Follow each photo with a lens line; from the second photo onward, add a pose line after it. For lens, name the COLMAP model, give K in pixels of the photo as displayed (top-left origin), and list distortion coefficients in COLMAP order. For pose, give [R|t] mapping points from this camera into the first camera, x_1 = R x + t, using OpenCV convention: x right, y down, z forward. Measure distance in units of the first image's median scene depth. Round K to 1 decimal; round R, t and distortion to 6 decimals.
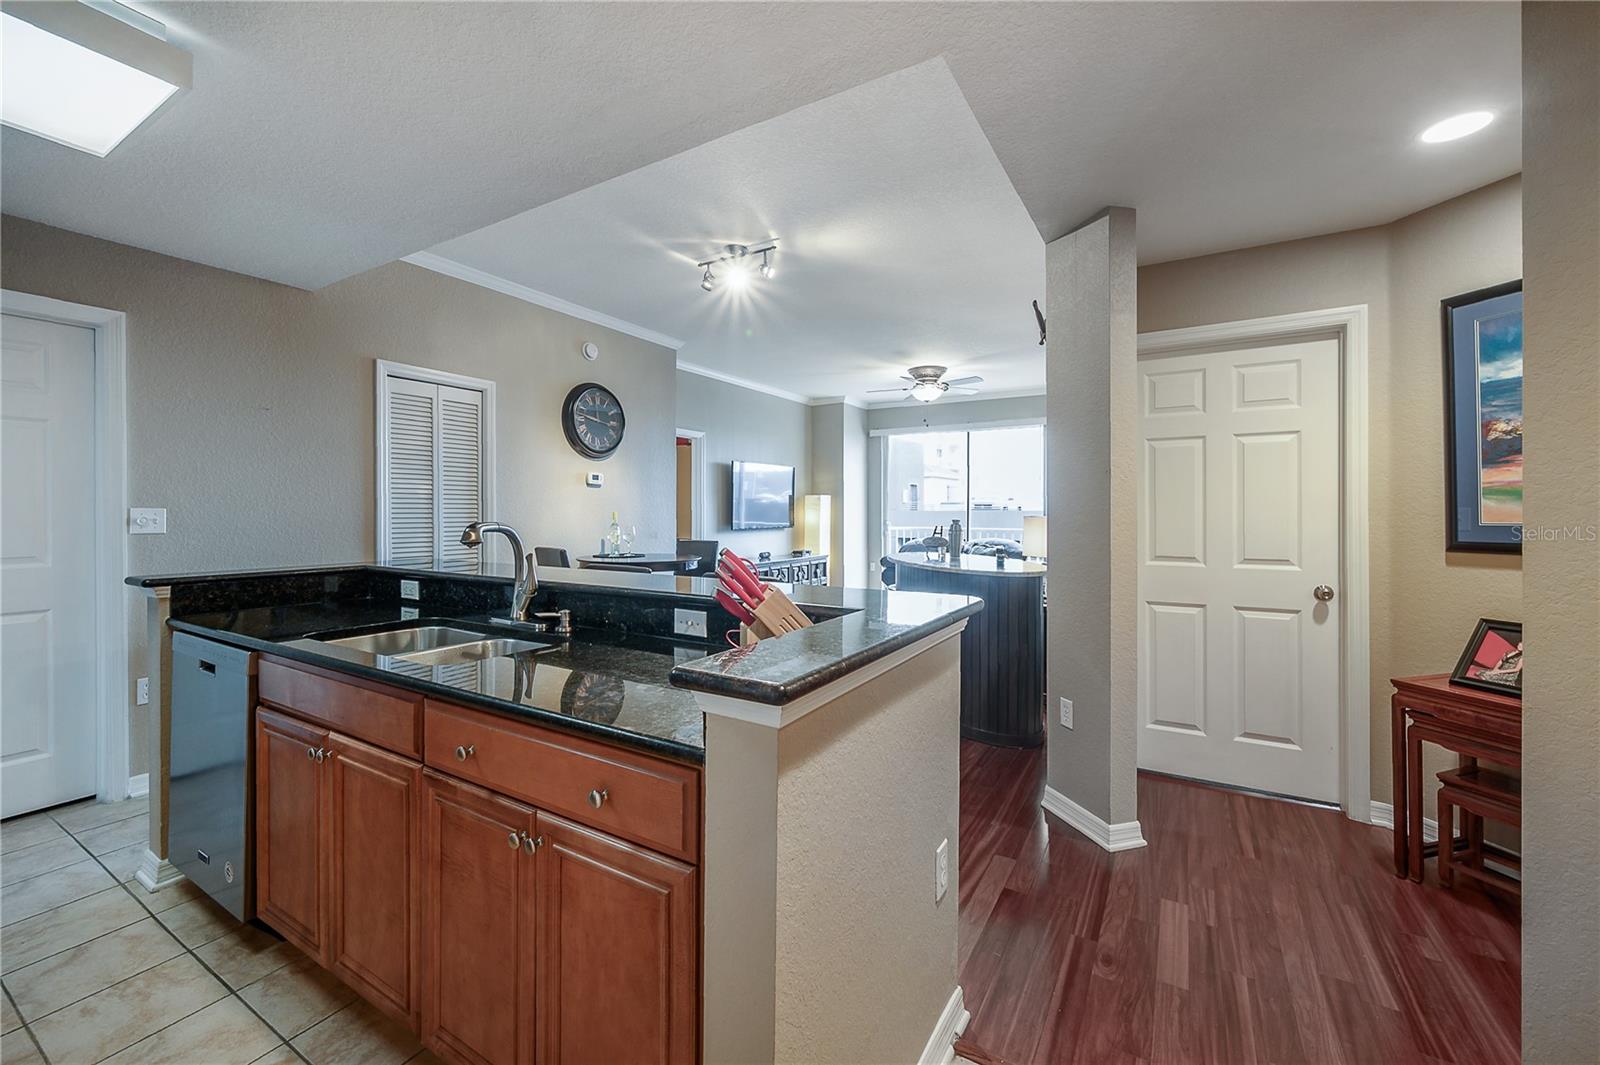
lens RADIAL K [[635.8, 0, 794.7], [0, 635.8, 518.7], [0, 0, 1]] dist [-0.000369, 0.000217]
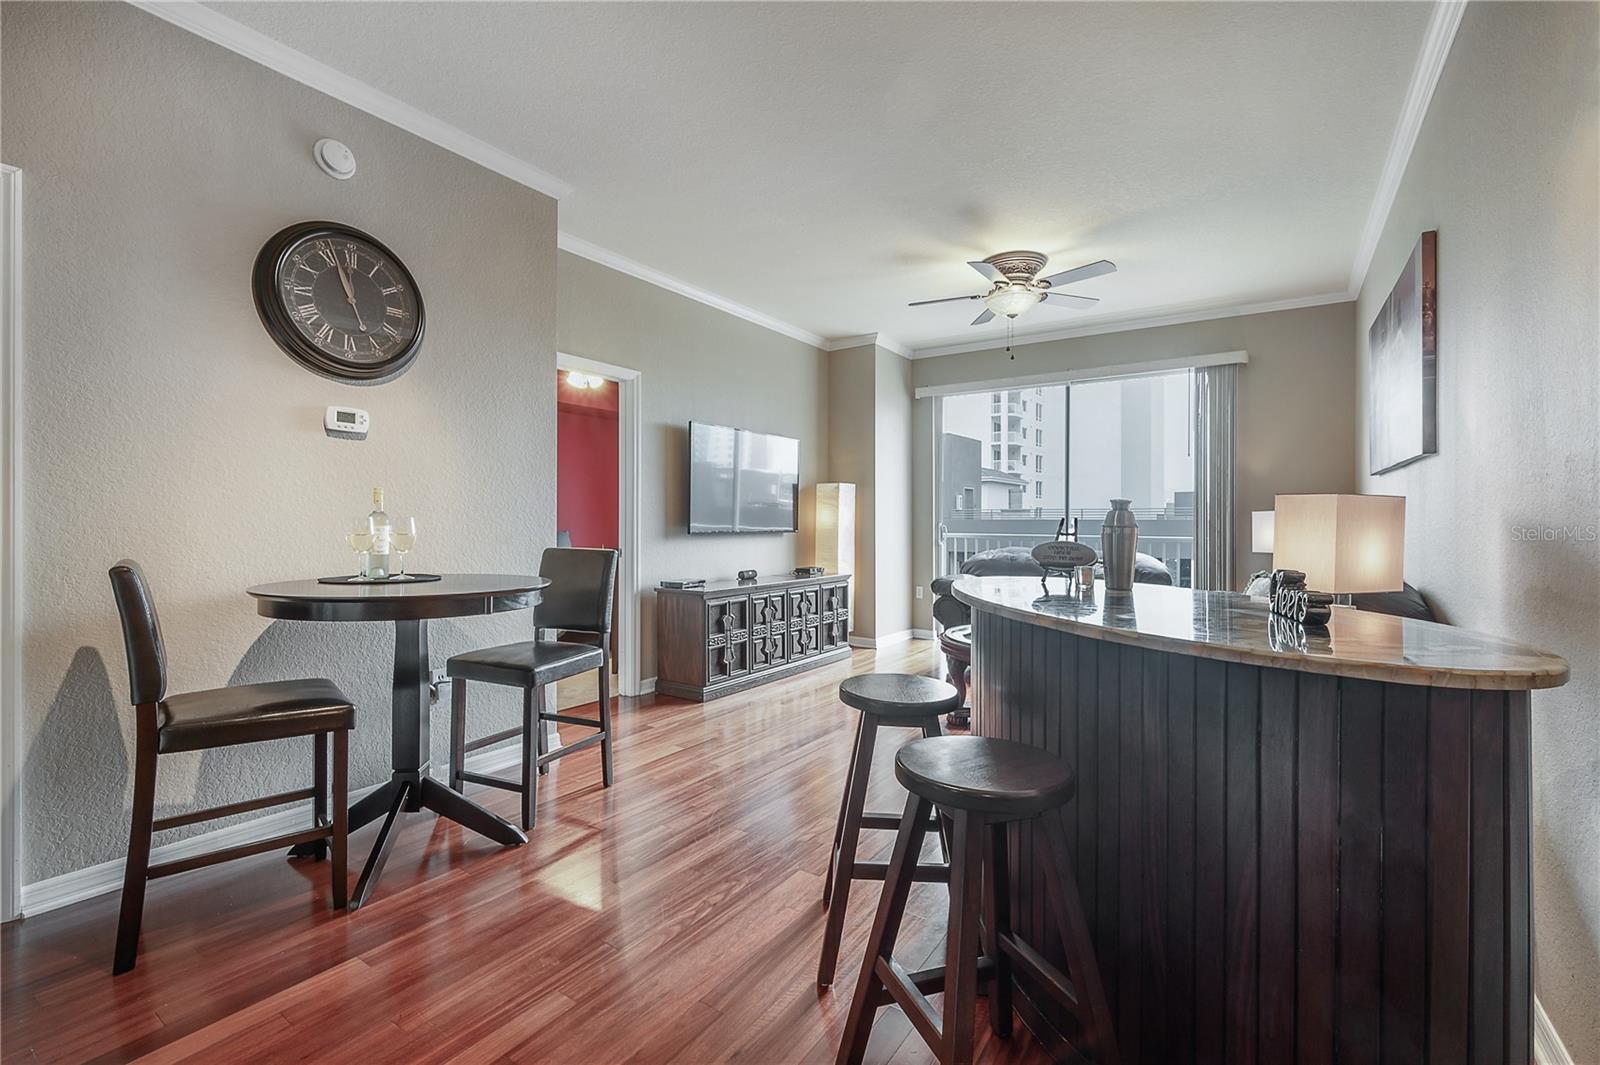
lens RADIAL K [[696.5, 0, 800.5], [0, 696.5, 520.8], [0, 0, 1]] dist [-0.001765, -0.000224]
pose [[0.998823, 0.004105, -0.048329, 0.060444], [-0.004780, 0.999893, -0.013860, 0.020059], [0.048266, 0.014074, 0.998735, 0.482336]]
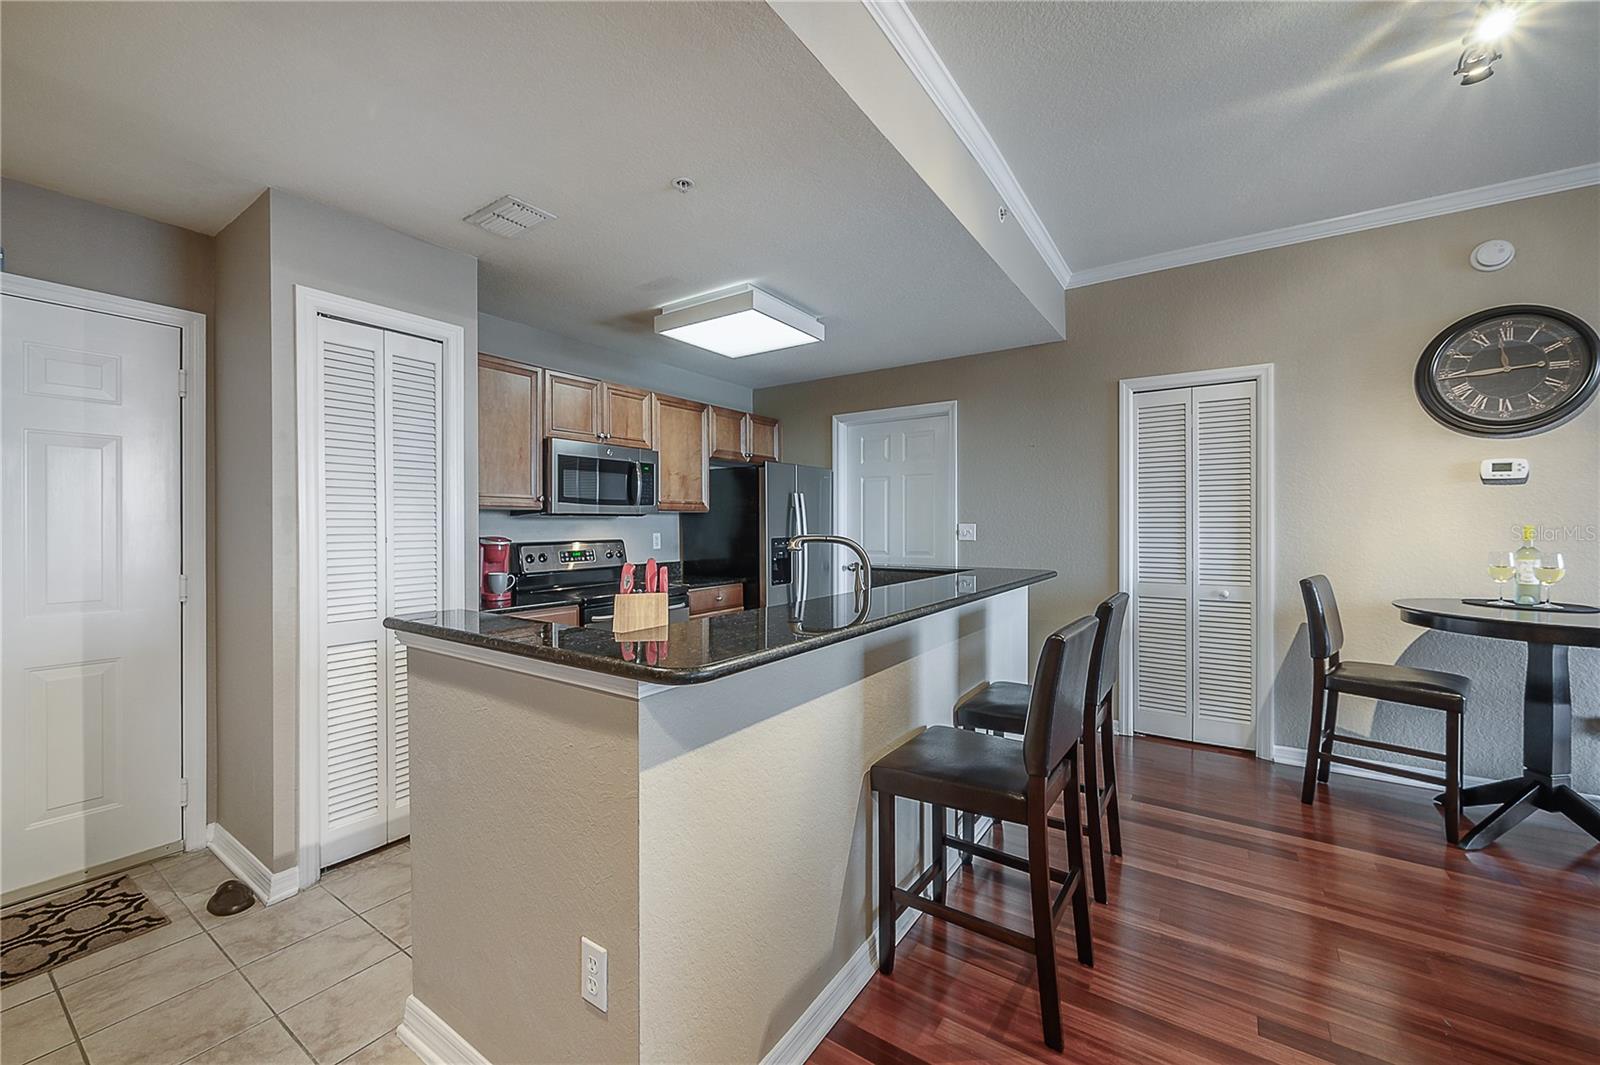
lens RADIAL K [[635.8, 0, 798.3], [0, 635.8, 529.1], [0, 0, 1]] dist [-0.000369, 0.000217]
pose [[-0.052656, 0.002100, -0.998611, 0.301927], [-0.012003, 0.999924, 0.002736, -0.001977], [0.998541, 0.012131, -0.052627, 0.384275]]
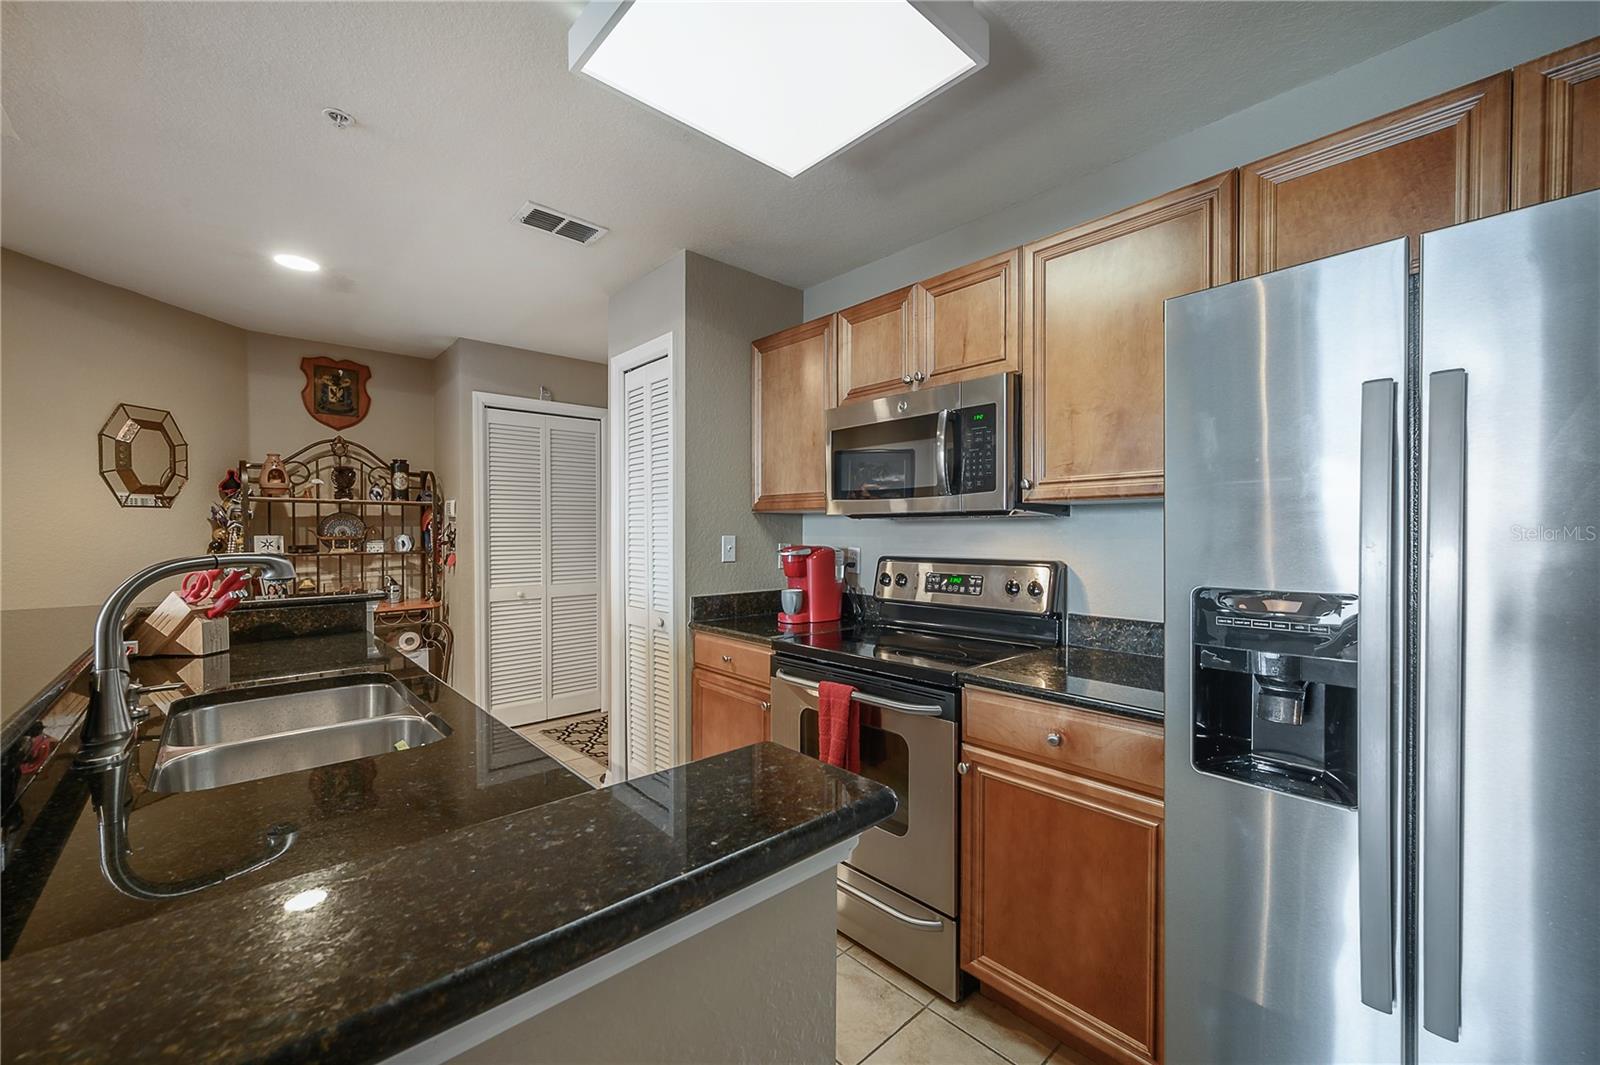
lens RADIAL K [[635.8, 0, 801.2], [0, 635.8, 528.8], [0, 0, 1]] dist [-0.000369, 0.000217]
pose [[-0.961189, -0.003479, 0.275867, -0.478648], [0.001710, 0.999826, 0.018565, -0.013152], [-0.275884, 0.018316, -0.961016, 0.554069]]
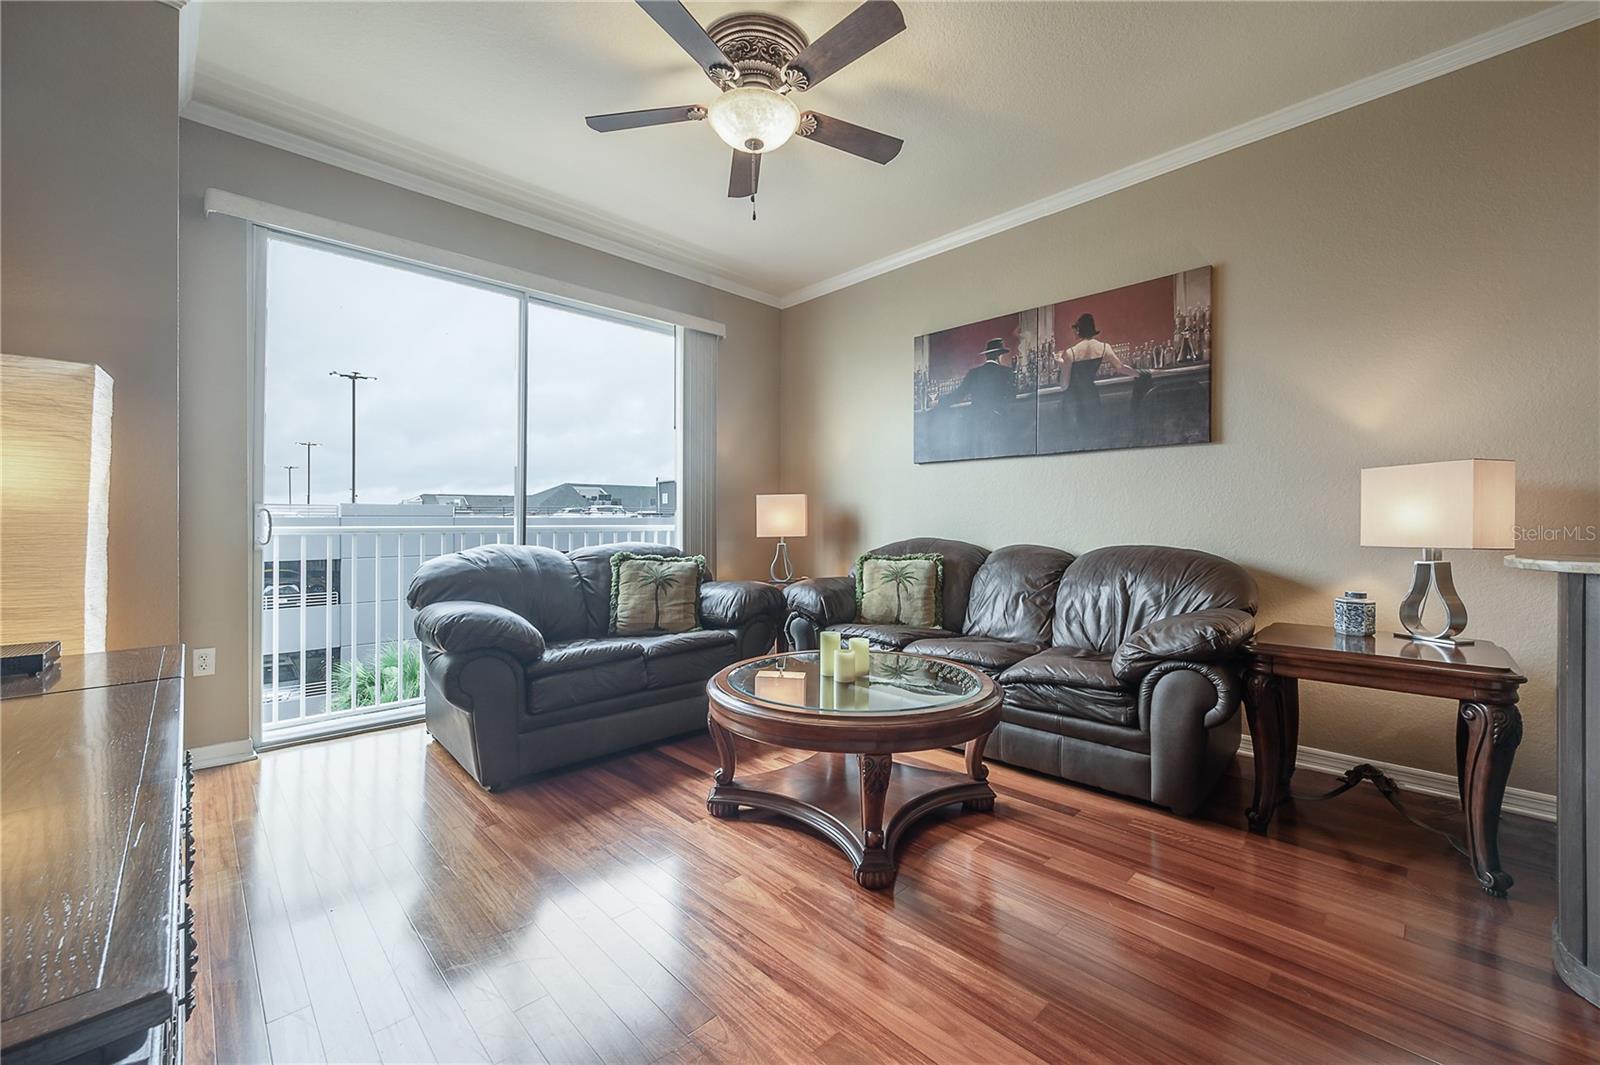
lens RADIAL K [[635.8, 0, 785.3], [0, 635.8, 522.9], [0, 0, 1]] dist [-0.000369, 0.000217]
pose [[0.258177, -0.002283, 0.966095, -0.172386], [0.015314, 0.999881, -0.001729, 0.030515], [-0.965976, 0.015241, 0.258181, 1.236013]]
